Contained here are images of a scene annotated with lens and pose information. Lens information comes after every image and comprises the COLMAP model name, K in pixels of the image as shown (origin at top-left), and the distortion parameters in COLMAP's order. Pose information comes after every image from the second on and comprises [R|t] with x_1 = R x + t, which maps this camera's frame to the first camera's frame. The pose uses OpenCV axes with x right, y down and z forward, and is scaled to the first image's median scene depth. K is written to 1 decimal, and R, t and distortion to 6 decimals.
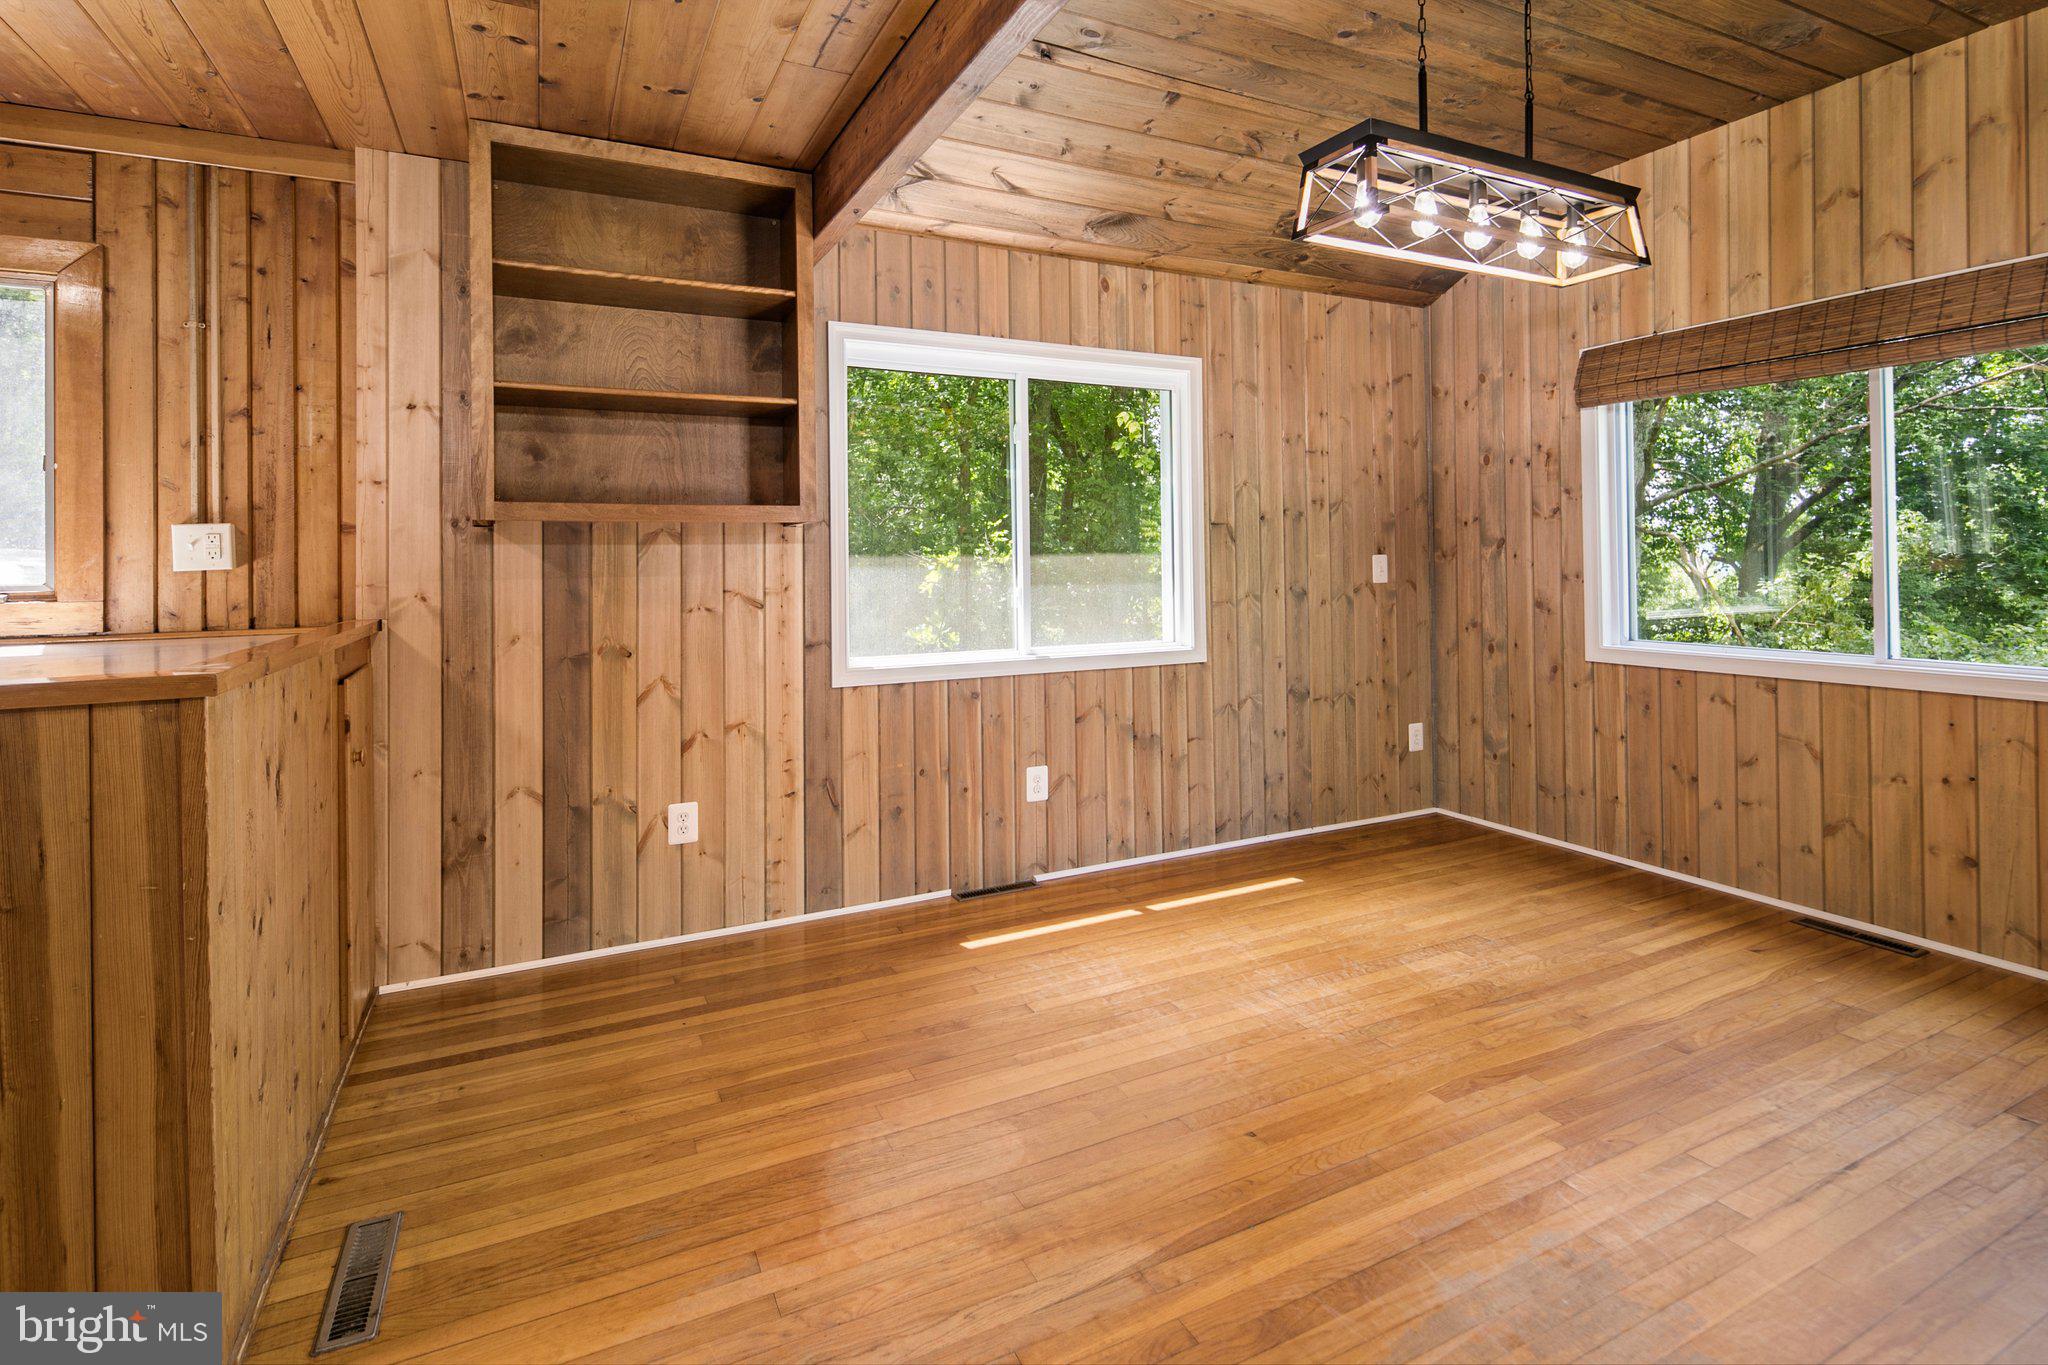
lens RADIAL K [[984.8, 0, 1032.7], [0, 984.8, 550.6], [0, 0, 1]] dist [0.005727, -0.004434]
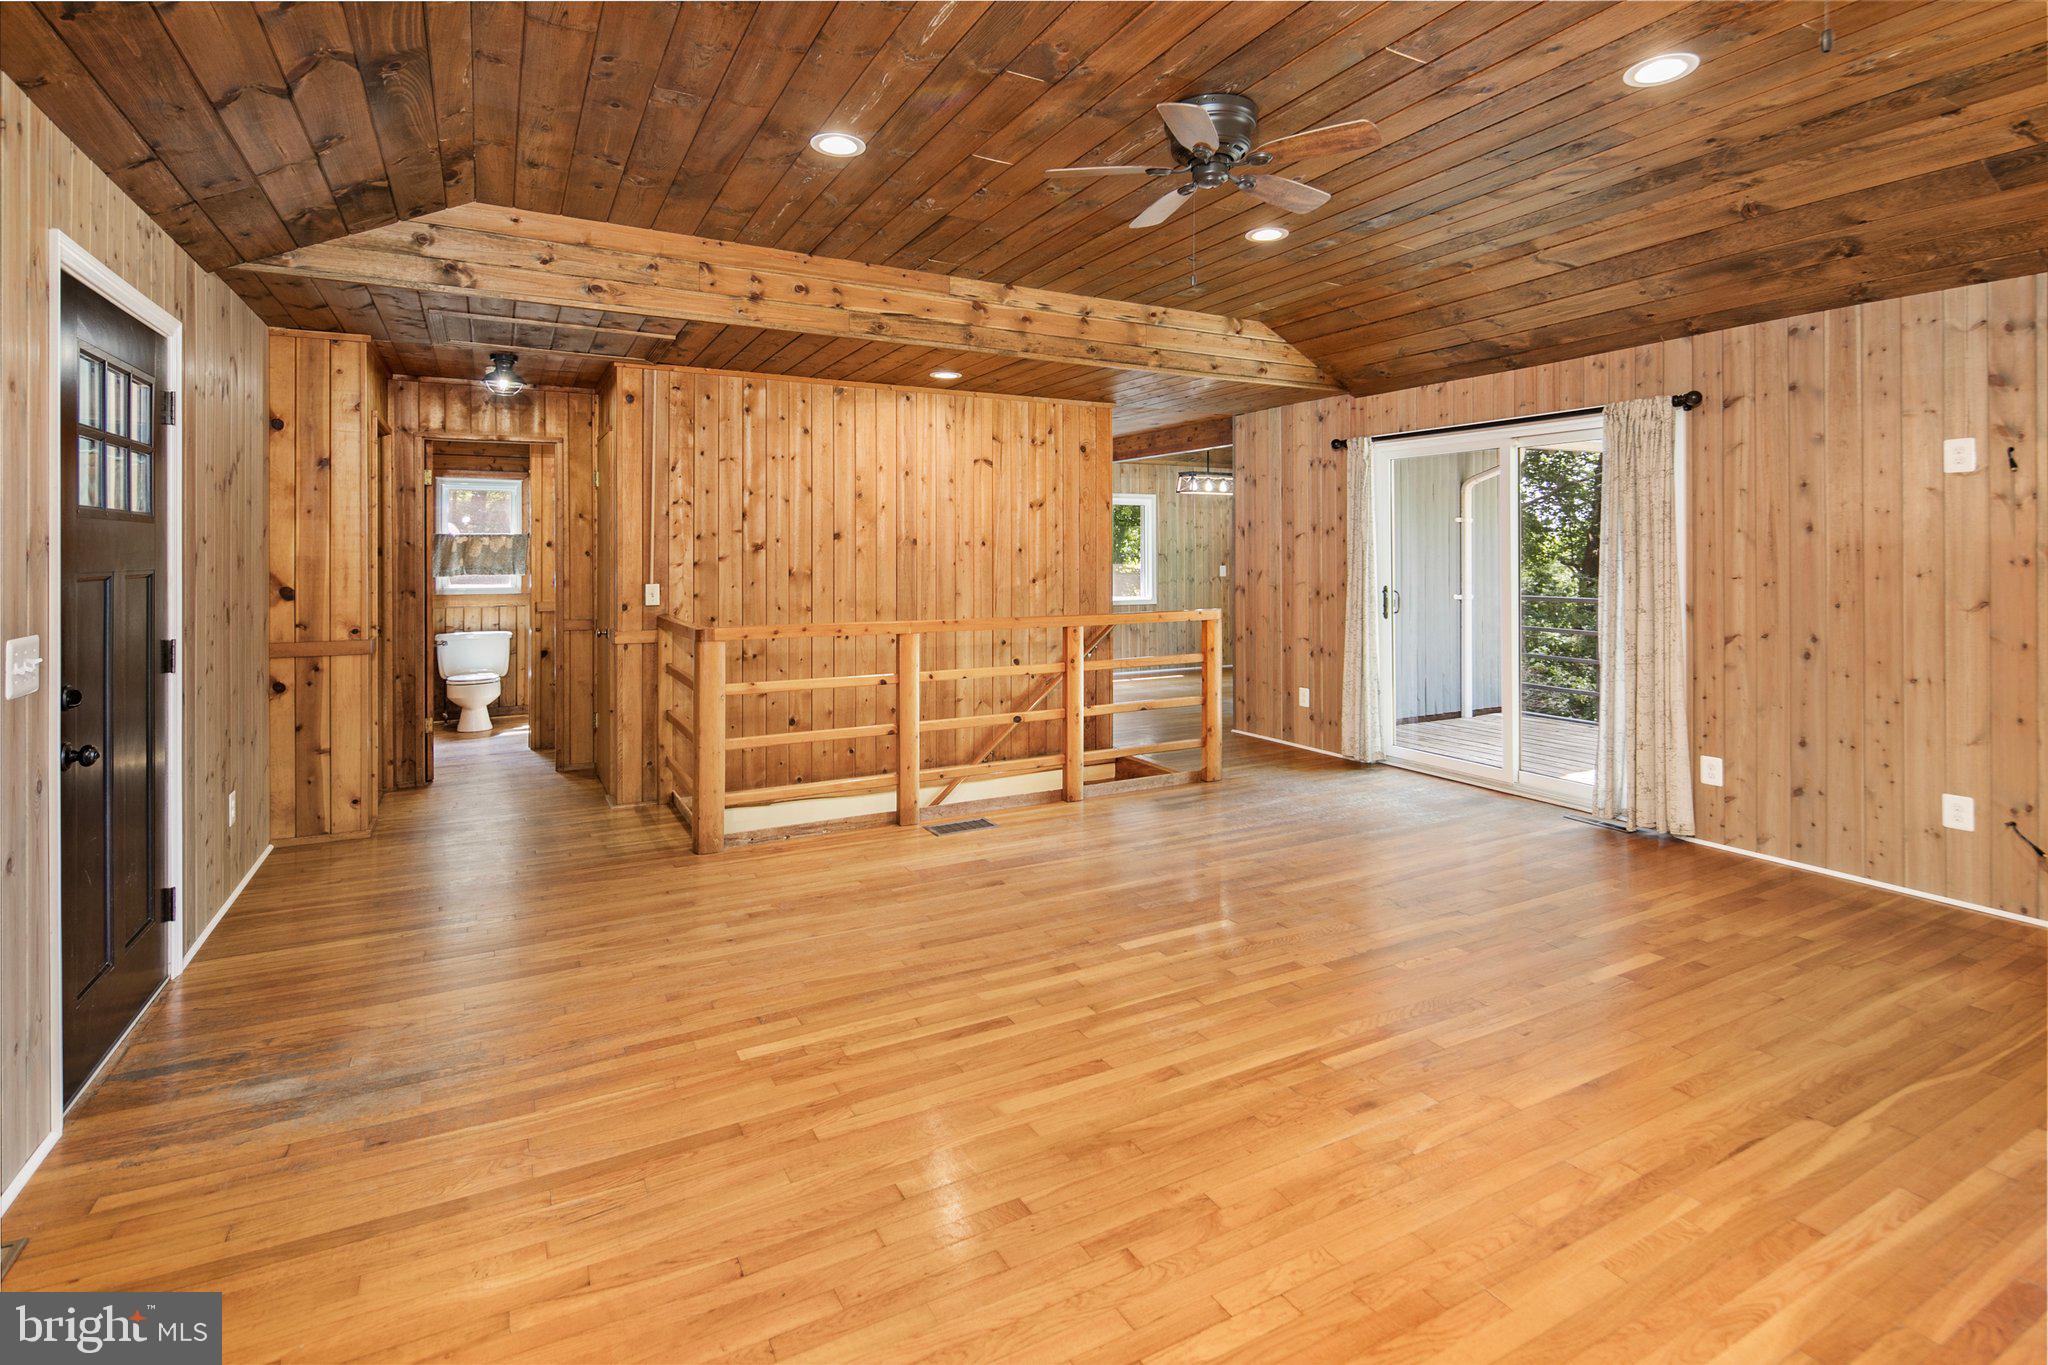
lens RADIAL K [[984.8, 0, 1032.5], [0, 984.8, 550.3], [0, 0, 1]] dist [0.005727, -0.004434]
pose [[0.999183, 0.008865, 0.039441, -0.347189], [-0.008988, 0.999955, 0.002936, -0.053258], [-0.039413, -0.003288, 0.999218, -2.153473]]
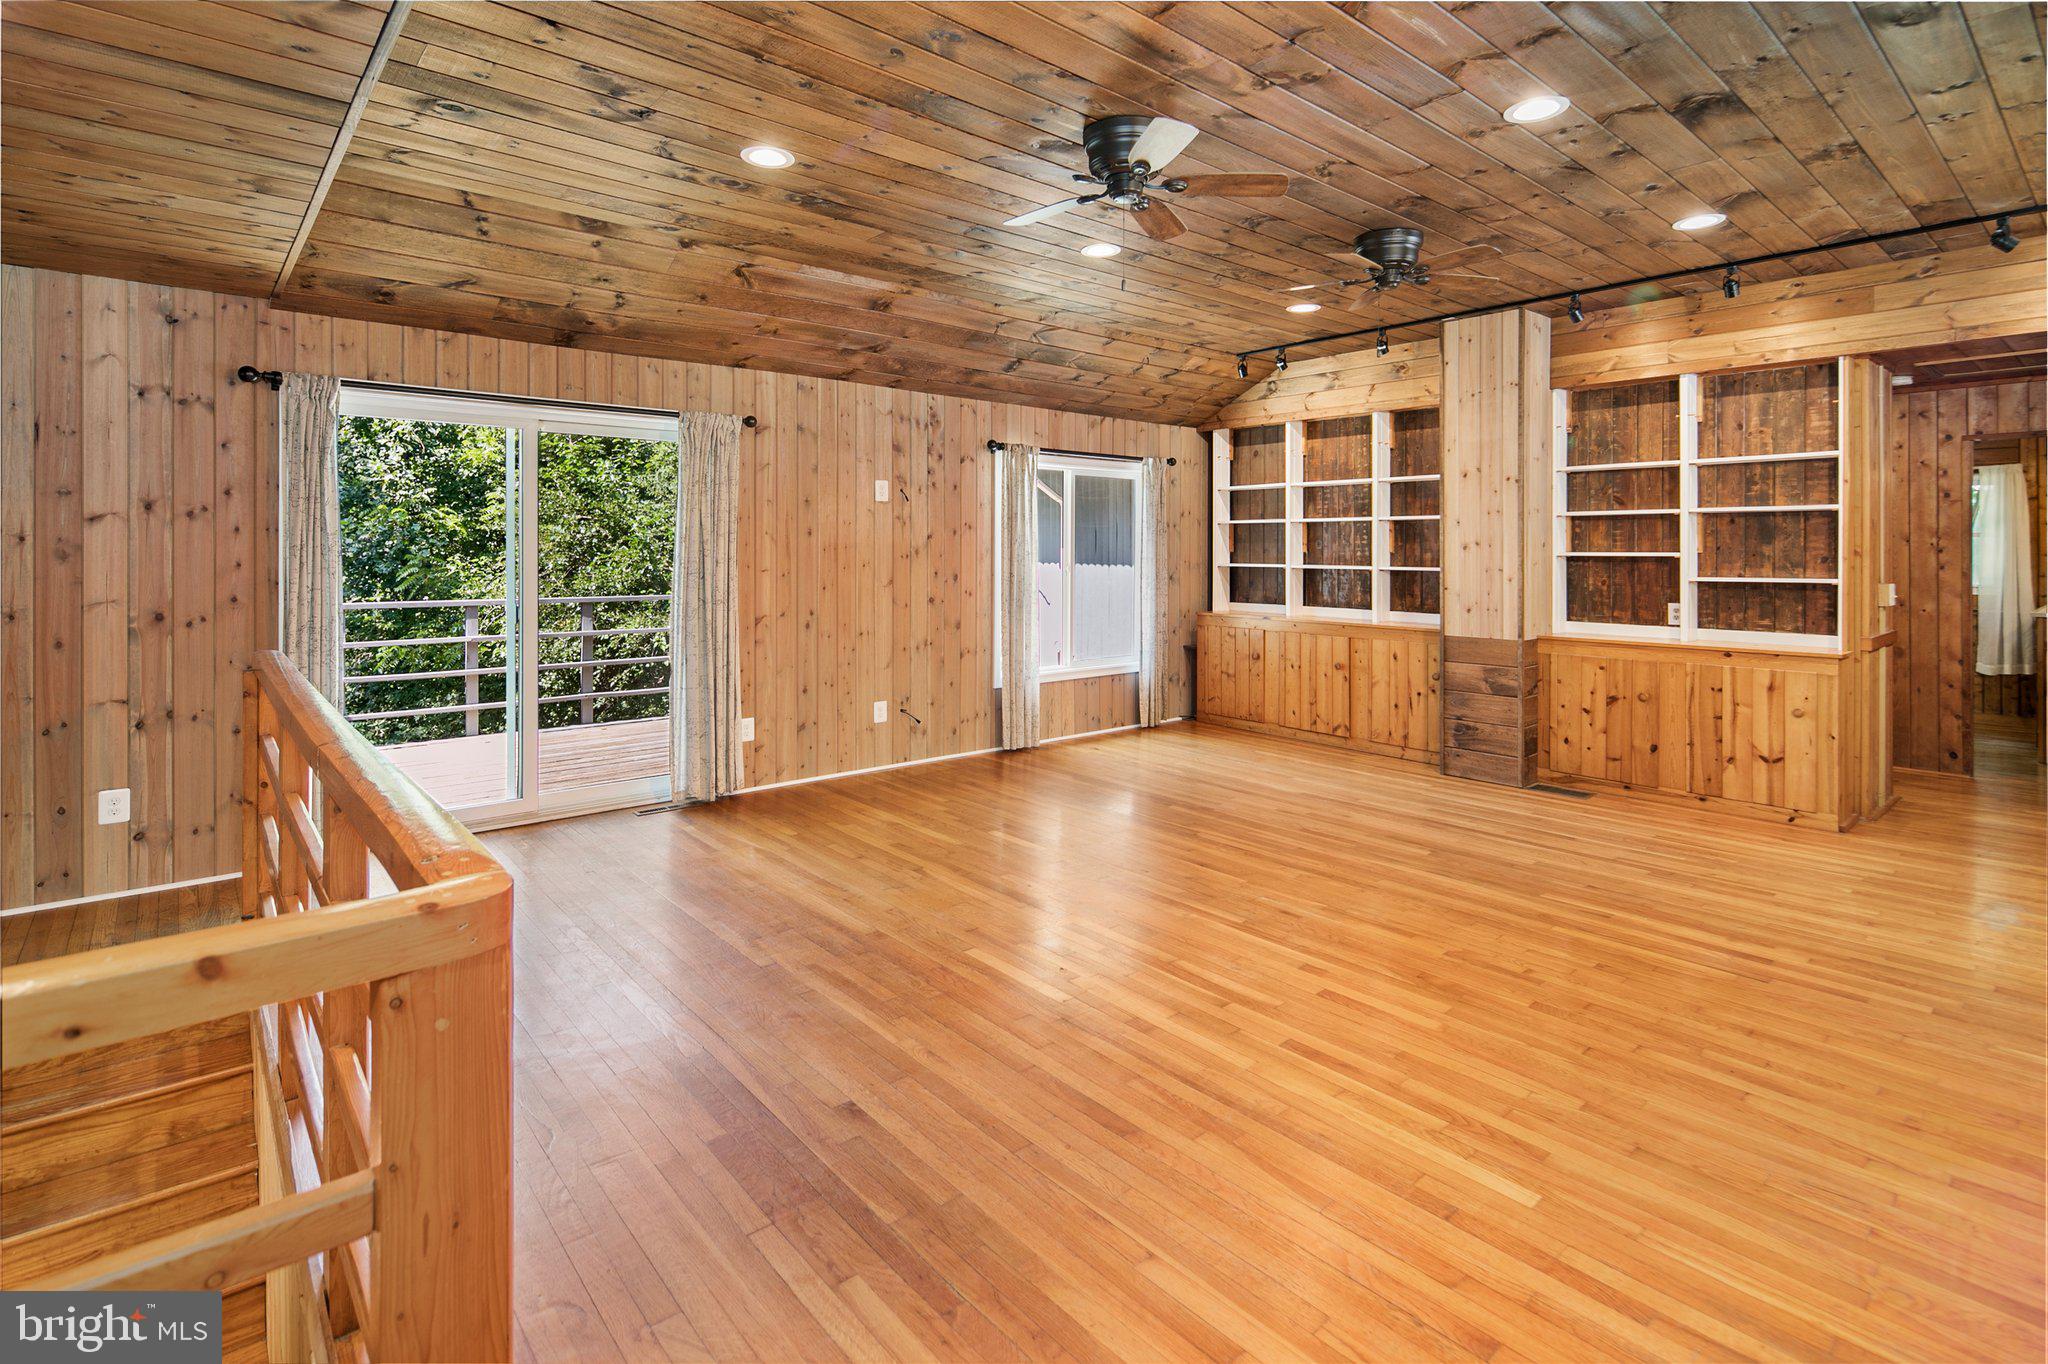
lens RADIAL K [[984.8, 0, 1031.3], [0, 984.8, 548.0], [0, 0, 1]] dist [0.005727, -0.004434]
pose [[-0.249236, 0.011480, 0.968375, -1.080113], [-0.006549, 0.999887, -0.013539, -0.039113], [-0.968421, -0.009716, -0.249132, -0.873491]]
